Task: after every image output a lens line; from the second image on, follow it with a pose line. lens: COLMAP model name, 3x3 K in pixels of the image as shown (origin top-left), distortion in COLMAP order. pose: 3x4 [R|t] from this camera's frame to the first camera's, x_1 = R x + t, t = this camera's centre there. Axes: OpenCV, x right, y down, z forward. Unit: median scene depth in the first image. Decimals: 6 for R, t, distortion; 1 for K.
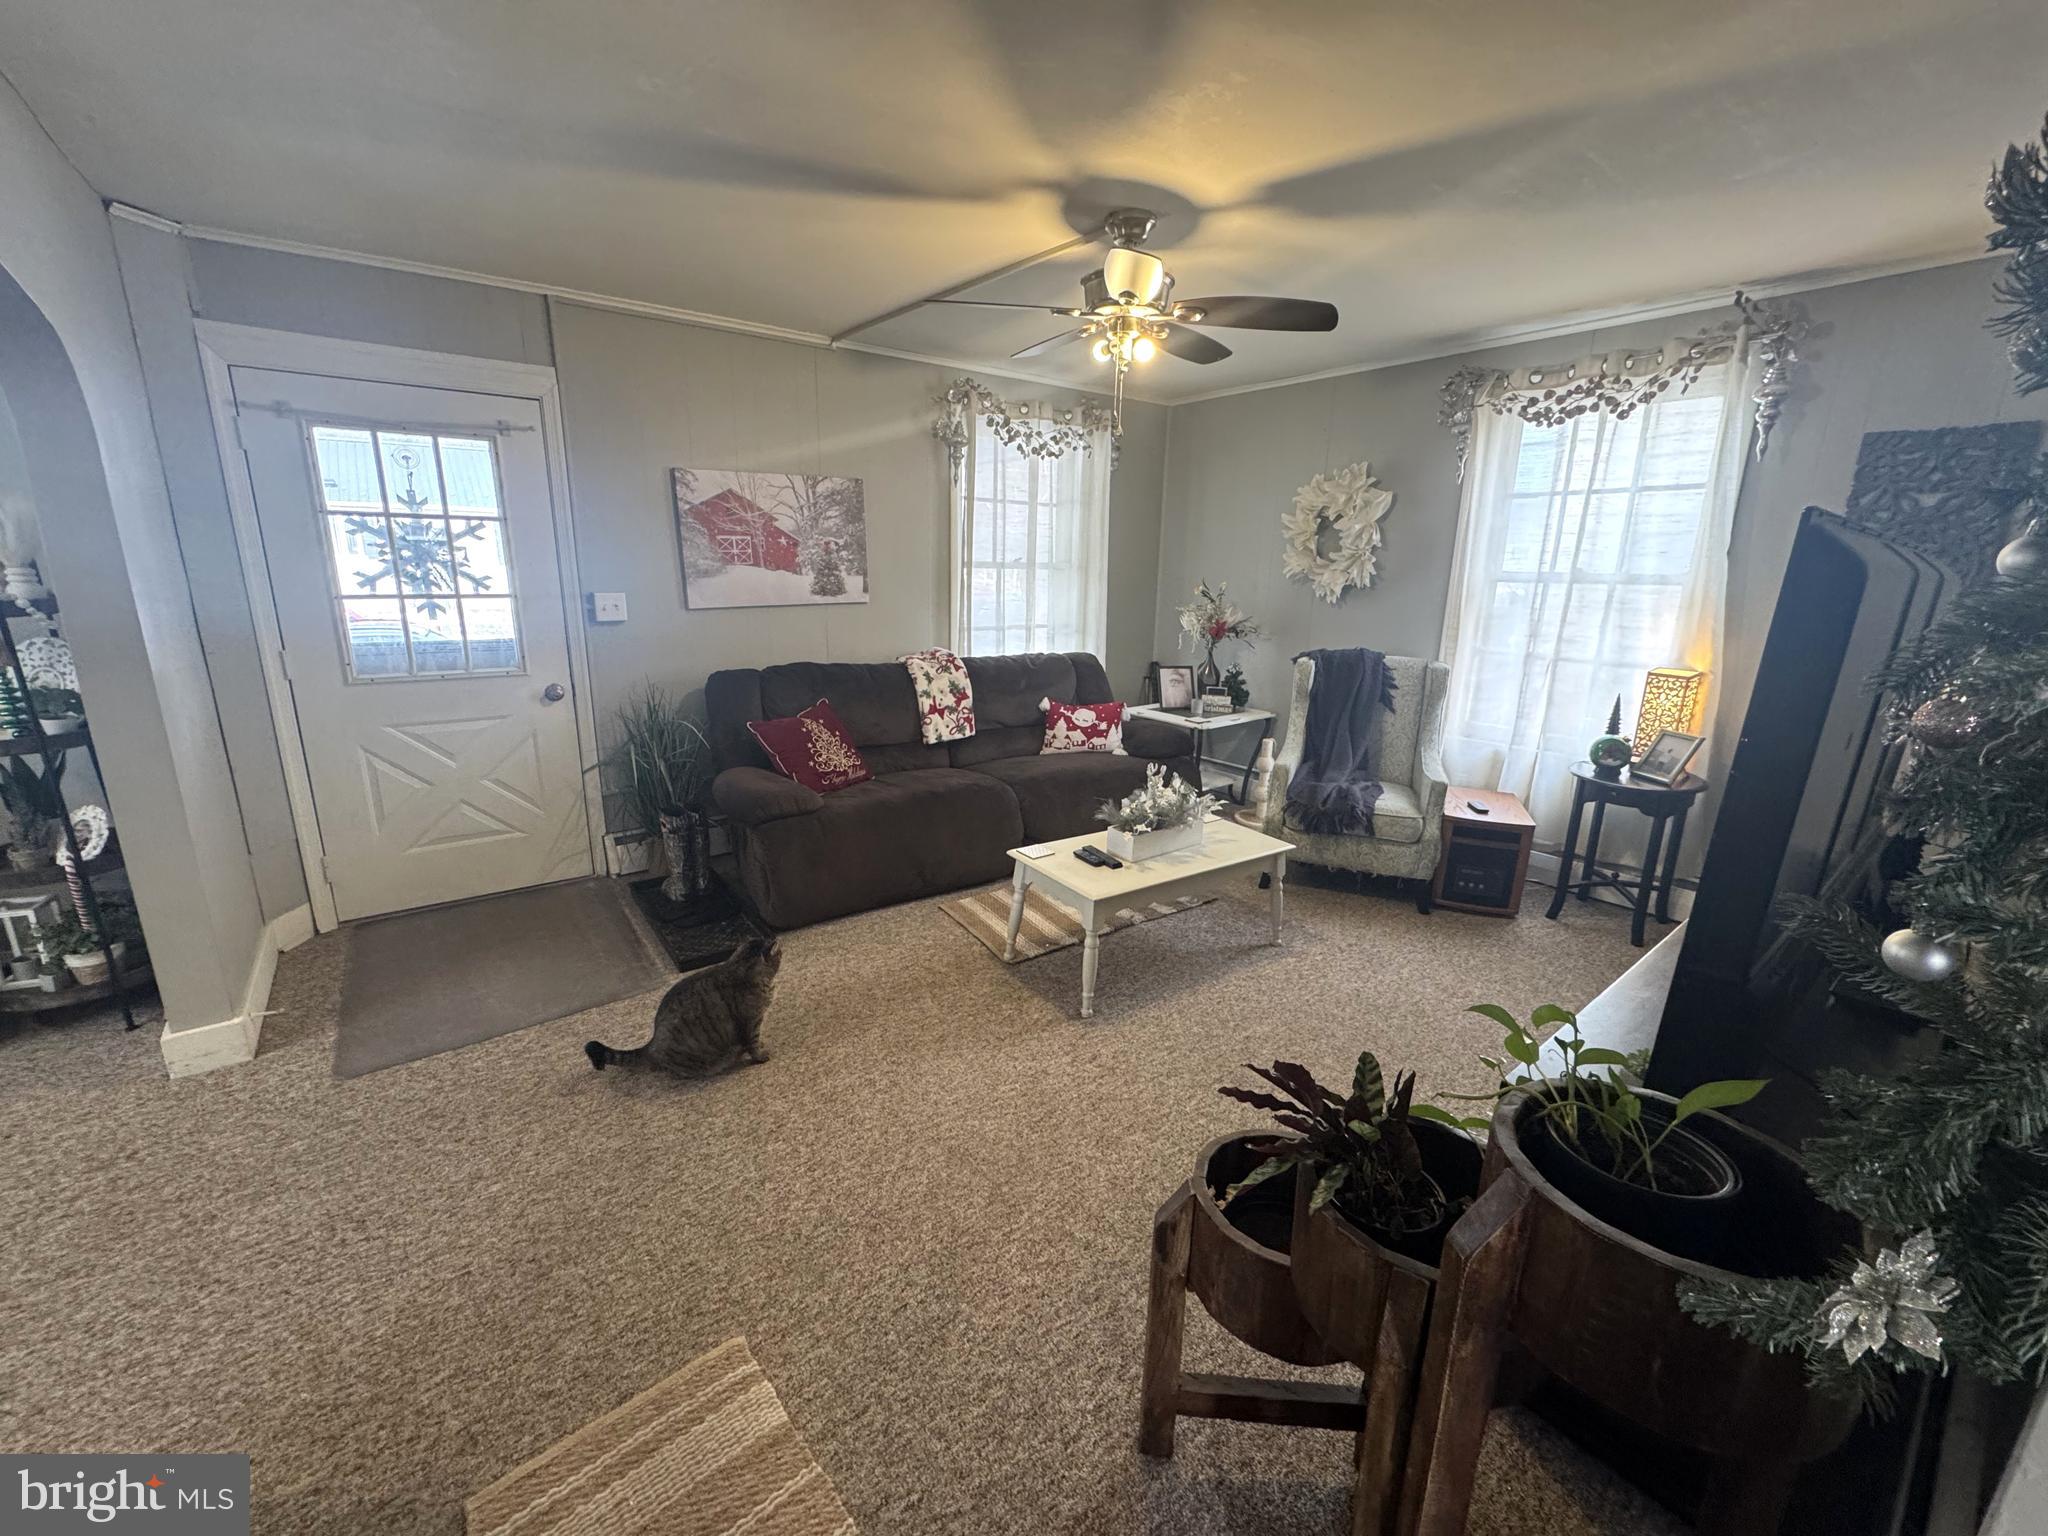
lens RADIAL K [[816.8, 0, 1021.2], [0, 816.8, 766.0], [0, 0, 1]] dist [-0.002853, 0.000388]
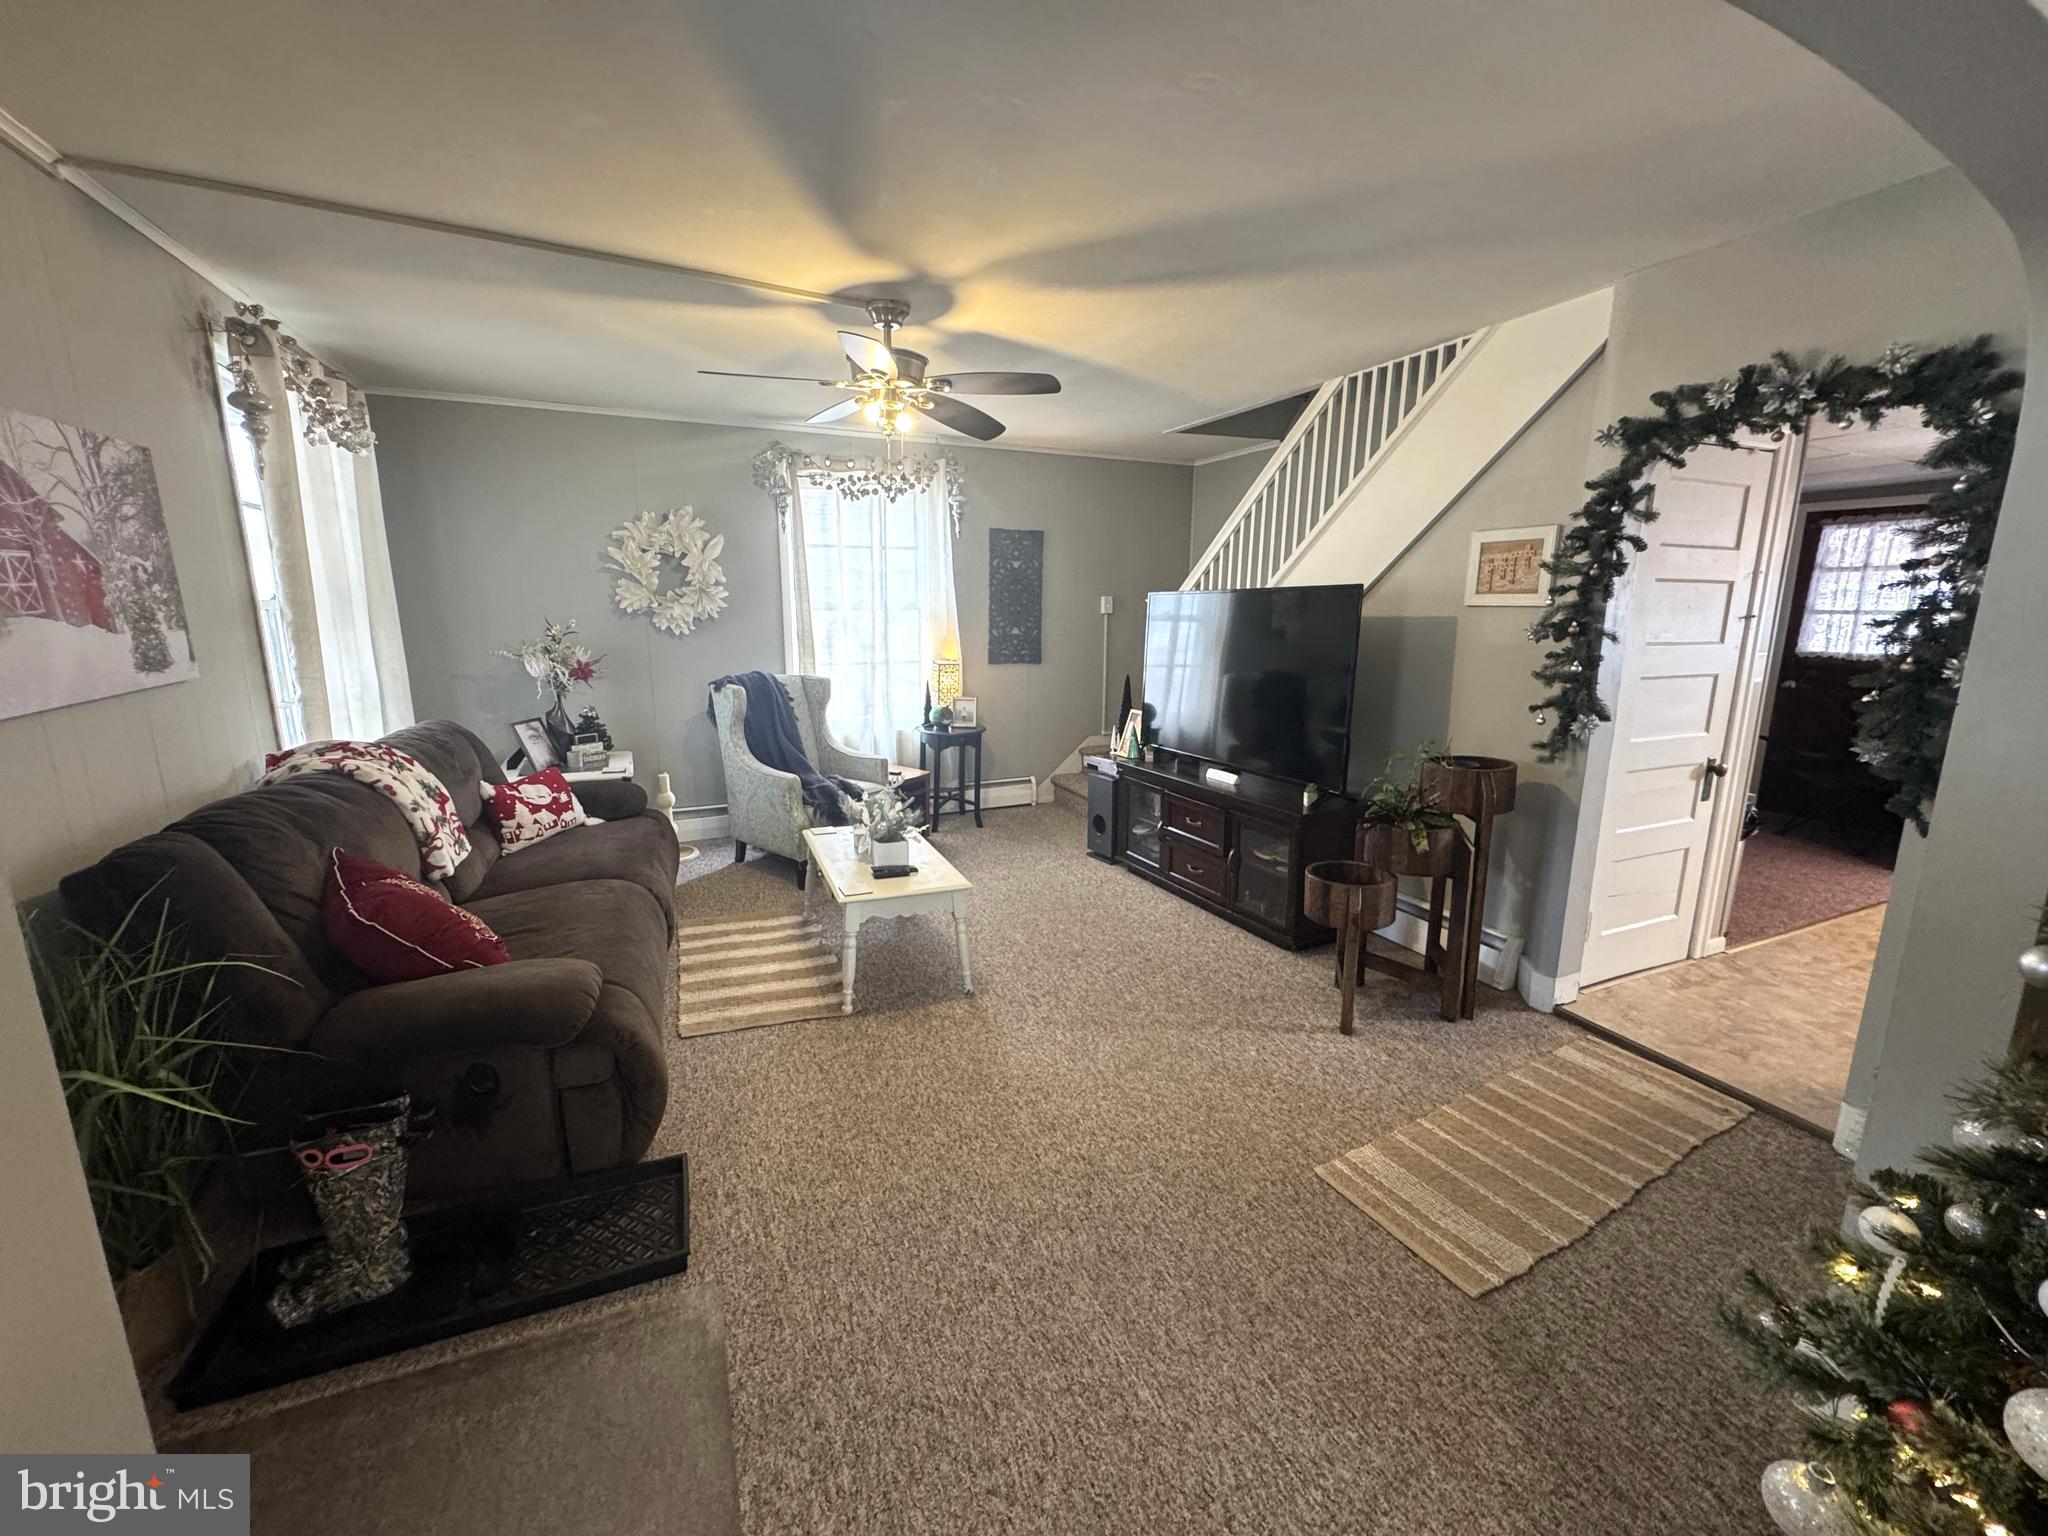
lens RADIAL K [[816.8, 0, 1022.4], [0, 816.8, 766.8], [0, 0, 1]] dist [-0.002853, 0.000388]
pose [[0.223228, -0.207277, 0.952473, -0.641574], [0.234319, 0.959889, 0.153975, -0.108723], [-0.946184, 0.188811, 0.262843, 0.387614]]
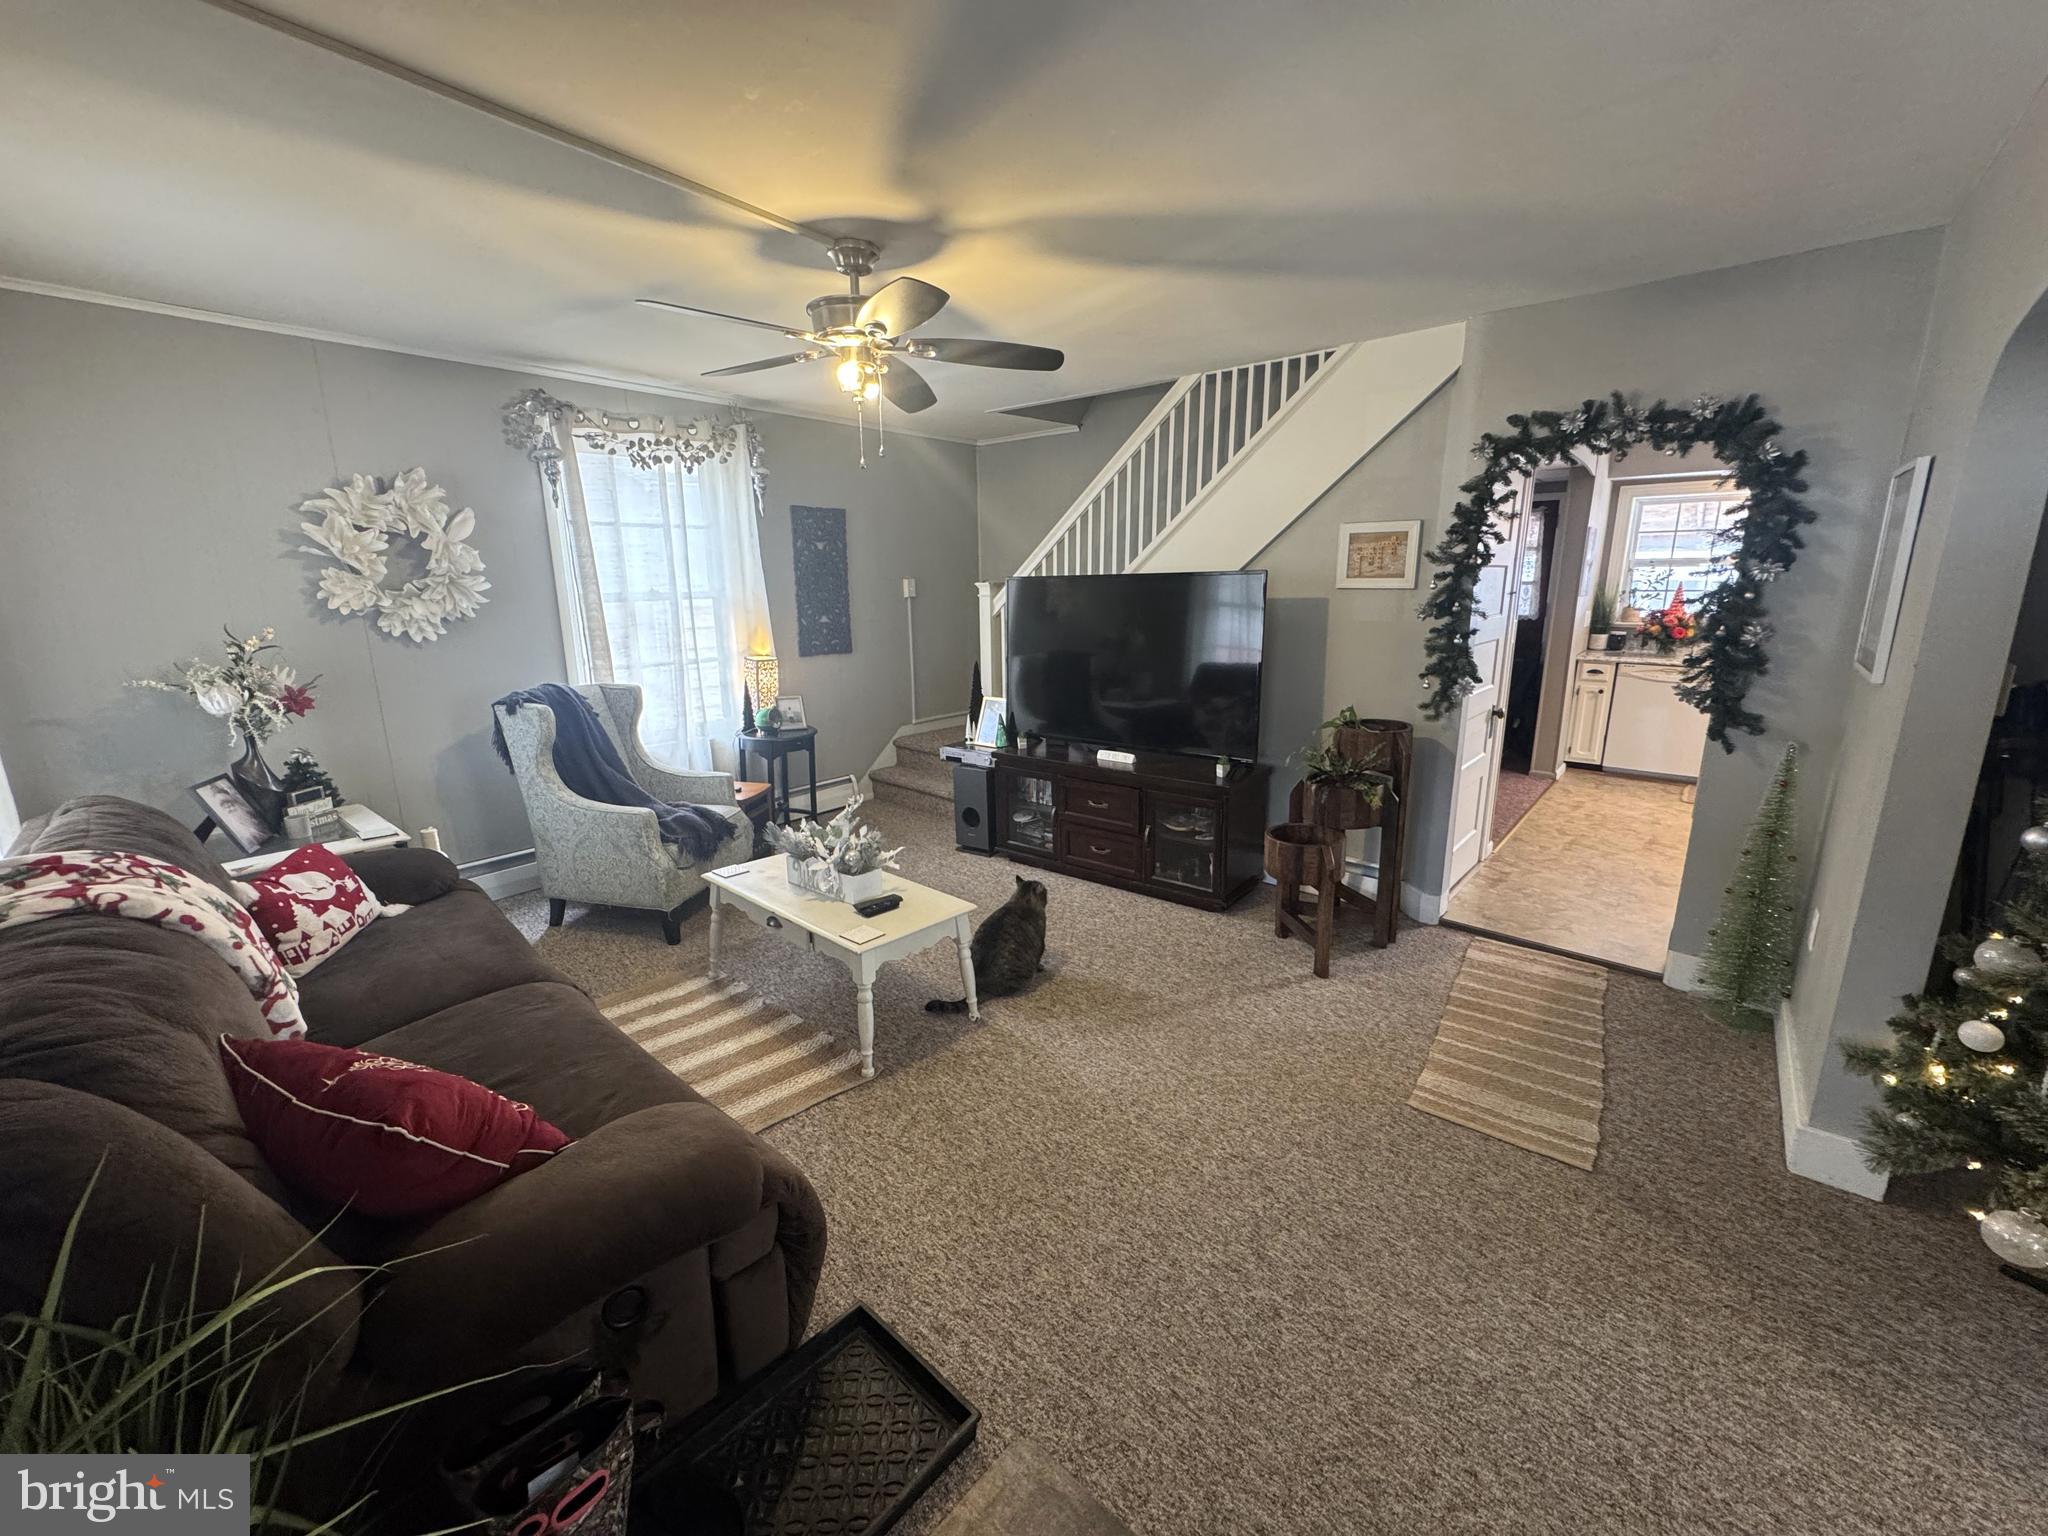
lens RADIAL K [[816.8, 0, 1021.9], [0, 816.8, 767.2], [0, 0, 1]] dist [-0.002853, 0.000388]
pose [[-0.208584, -0.237859, 0.948639, -0.593145], [0.241333, 0.927461, 0.285612, -0.197705], [-0.947761, 0.288513, -0.136050, 0.679948]]
